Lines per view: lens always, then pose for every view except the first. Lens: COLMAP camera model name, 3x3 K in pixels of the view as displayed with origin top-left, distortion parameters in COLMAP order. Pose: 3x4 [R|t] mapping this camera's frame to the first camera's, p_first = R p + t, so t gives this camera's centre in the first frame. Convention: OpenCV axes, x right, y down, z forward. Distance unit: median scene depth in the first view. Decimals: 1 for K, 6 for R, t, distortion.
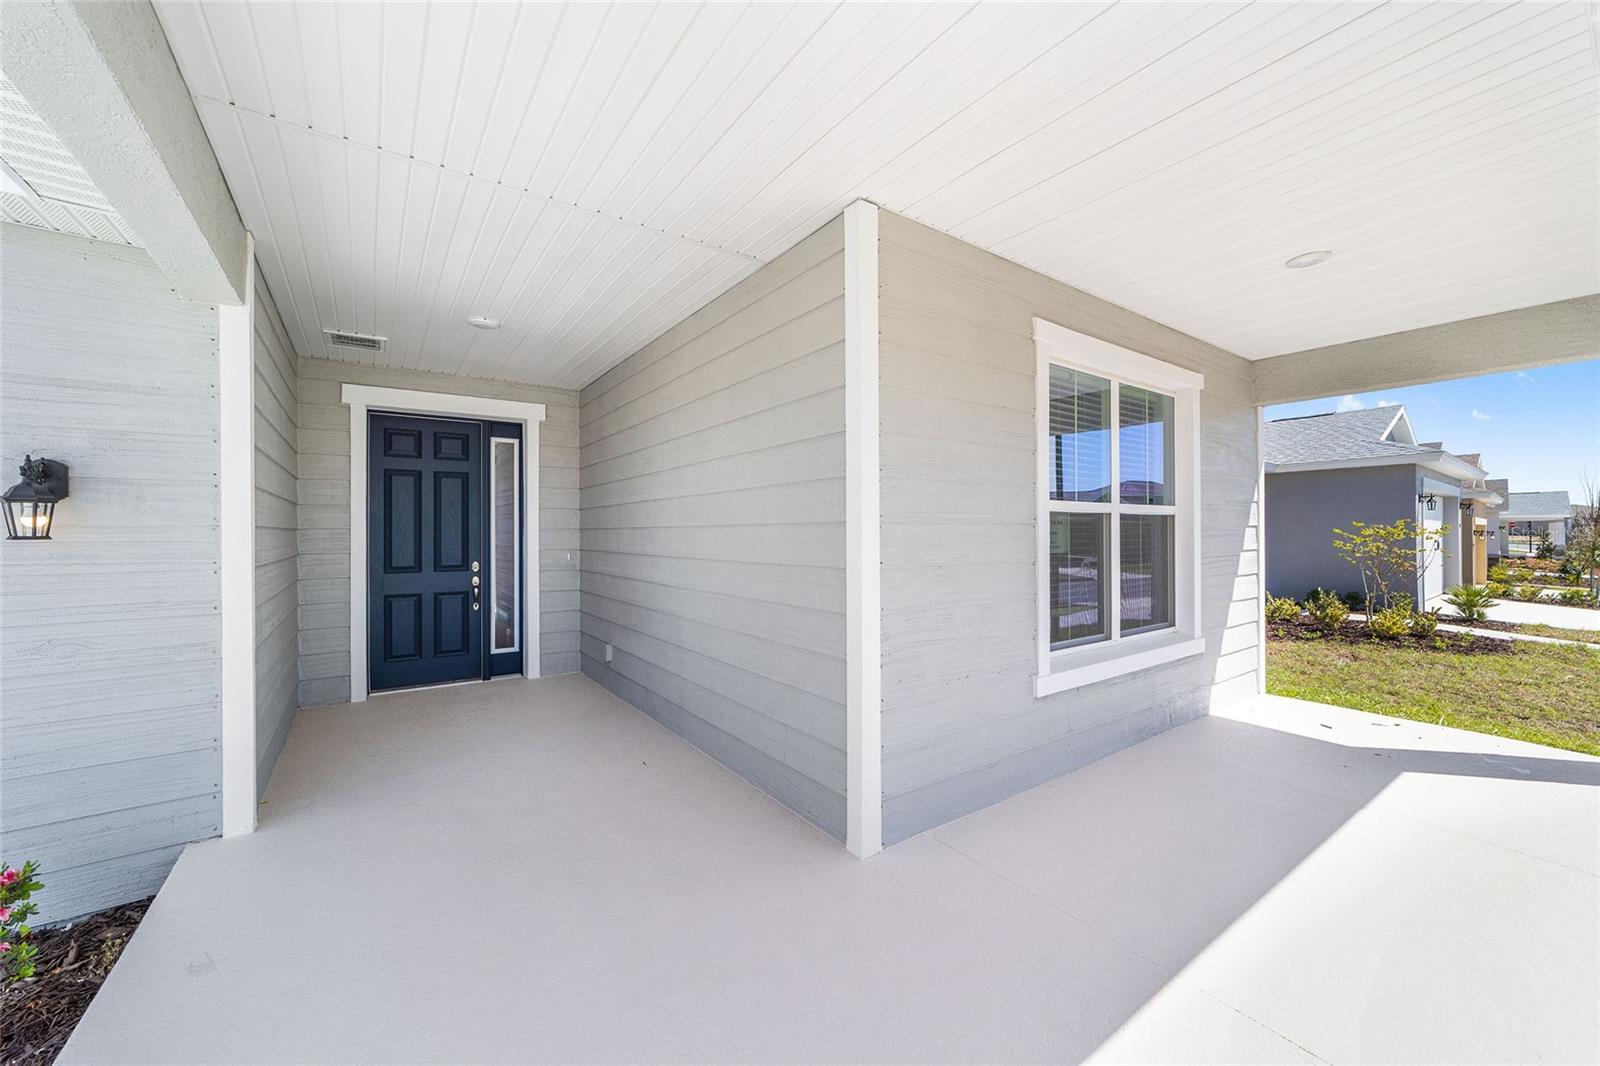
lens RADIAL K [[612.1, 0, 795.5], [0, 612.1, 532.7], [0, 0, 1]] dist [-0.013827, 0.007334]
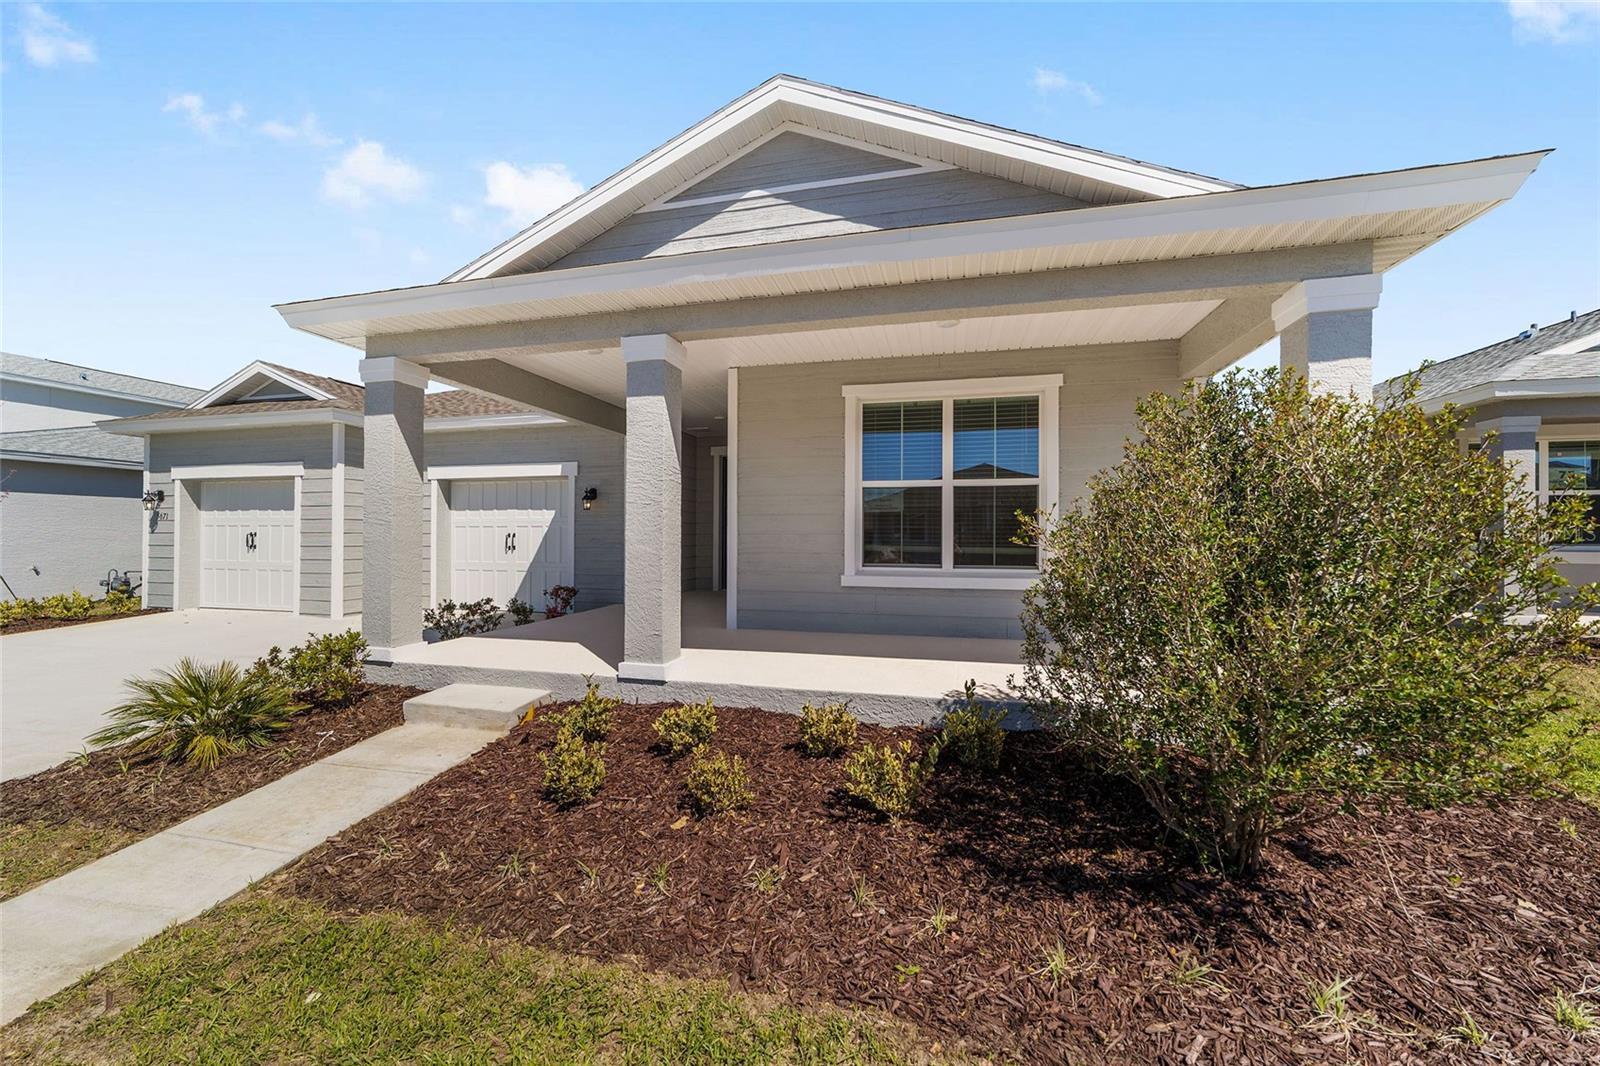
lens RADIAL K [[612.1, 0, 794.8], [0, 612.1, 533.1], [0, 0, 1]] dist [-0.013827, 0.007334]
pose [[0.656061, 0.002450, -0.754703, 1.228396], [-0.006141, 0.999979, -0.002093, 0.078780], [0.754682, 0.006008, 0.656063, -0.252723]]
